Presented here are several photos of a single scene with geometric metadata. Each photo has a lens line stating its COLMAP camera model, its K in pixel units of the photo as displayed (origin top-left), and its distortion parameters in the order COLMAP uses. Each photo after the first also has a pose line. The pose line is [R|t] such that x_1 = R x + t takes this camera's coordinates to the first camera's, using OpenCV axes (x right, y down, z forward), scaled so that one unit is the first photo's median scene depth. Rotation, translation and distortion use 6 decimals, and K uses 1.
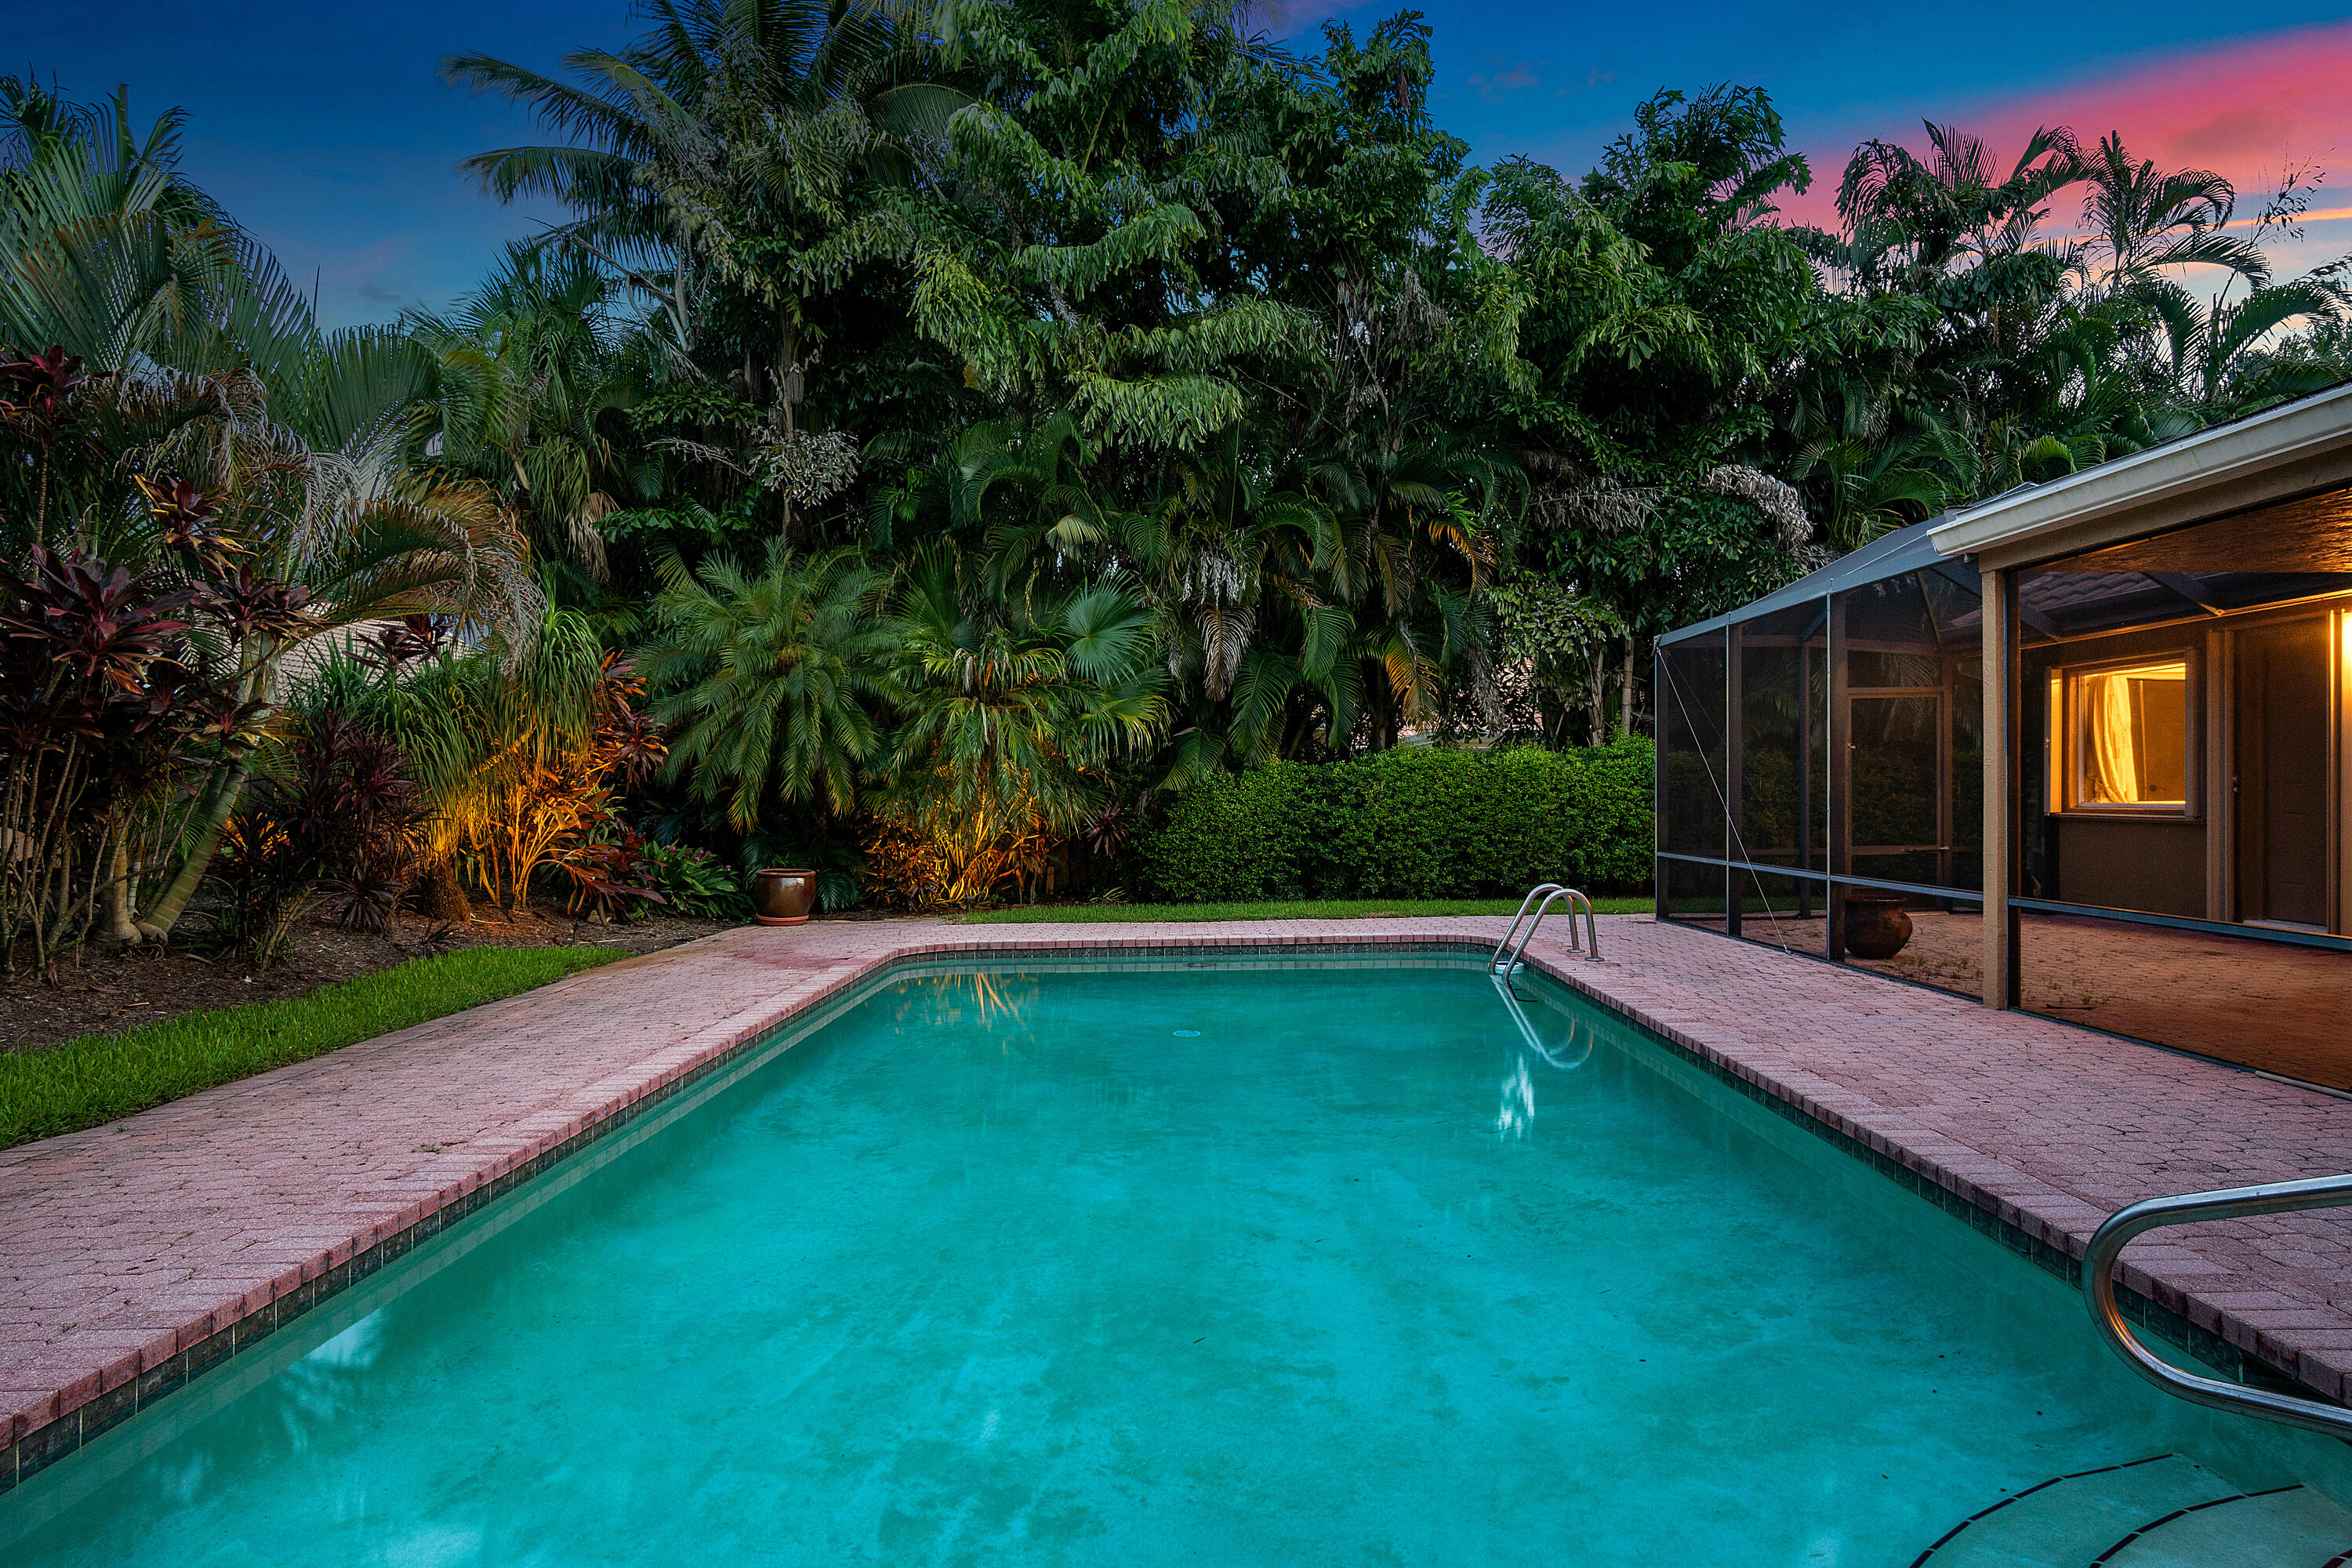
lens RADIAL K [[1403.0, 0, 1177.9], [0, 1403.0, 784.7], [0, 0, 1]] dist [-0.005627, 0.000381]
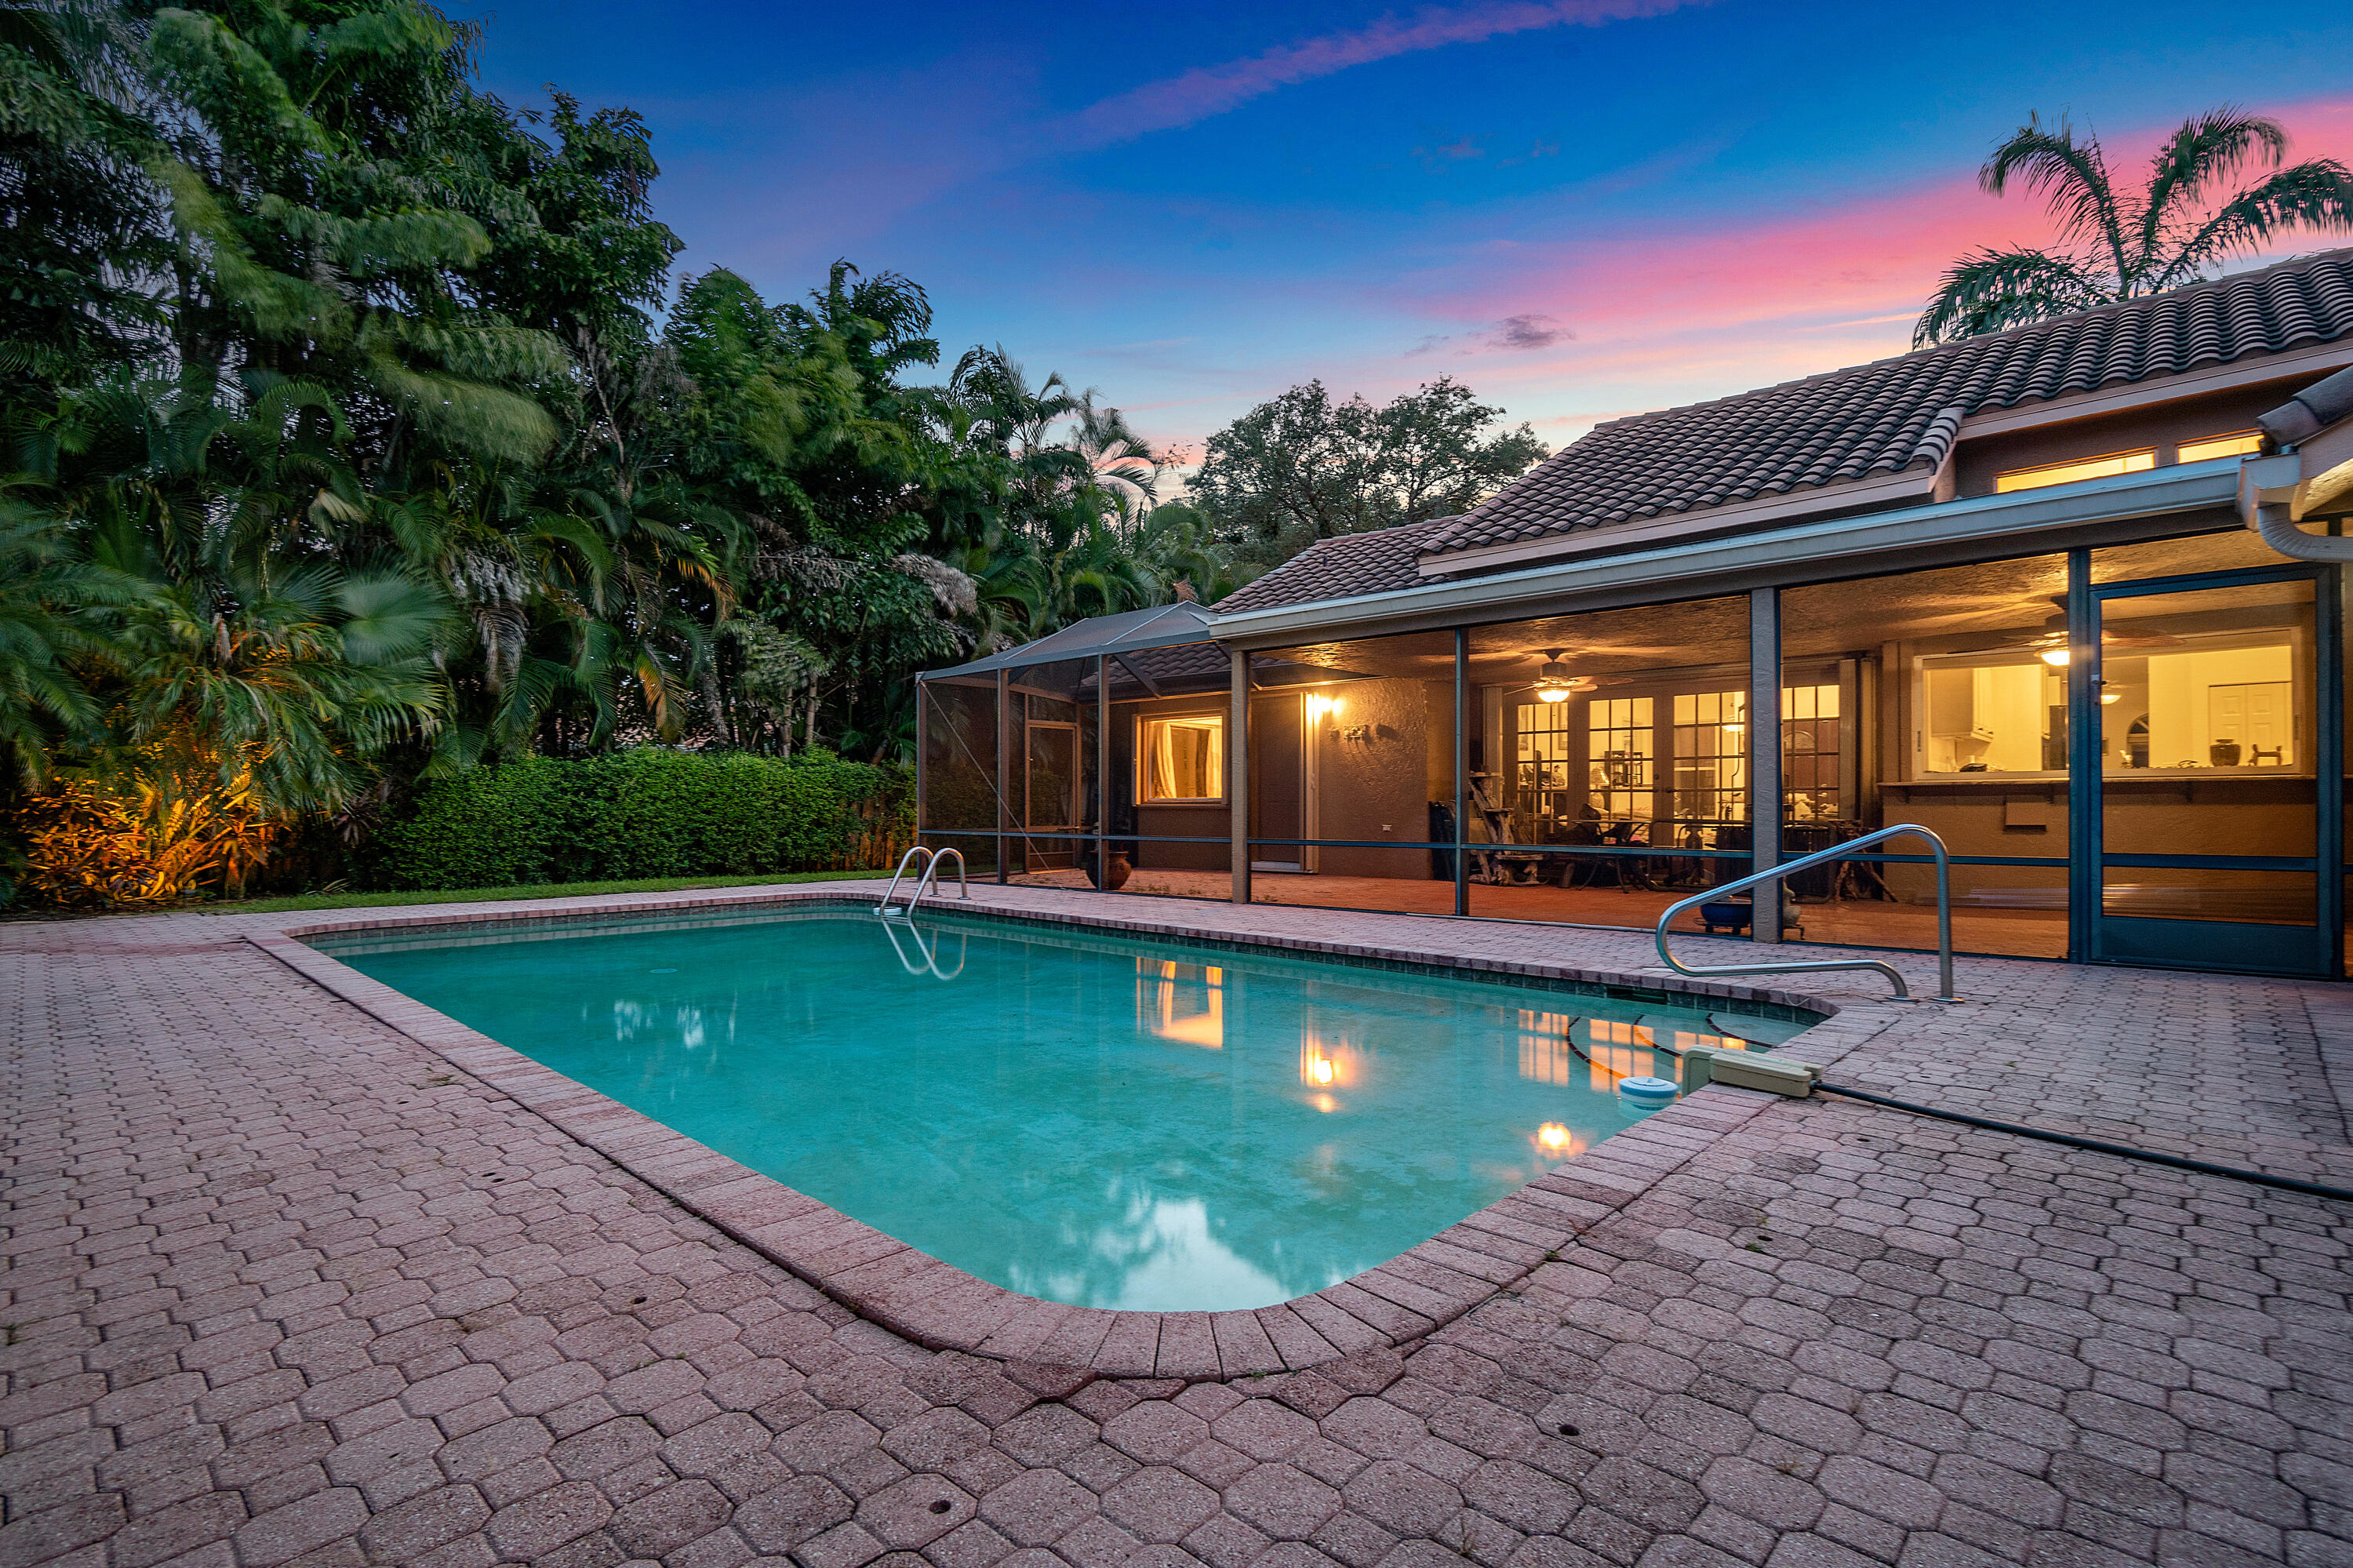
lens RADIAL K [[1147.9, 0, 1175.2], [0, 1147.9, 797.6], [0, 0, 1]] dist [0.001311, -0.001420]
pose [[0.697945, 0.017882, 0.715928, -0.216621], [-0.012065, 0.999840, -0.013211, 0.020822], [-0.716050, 0.000583, 0.698049, 0.030377]]
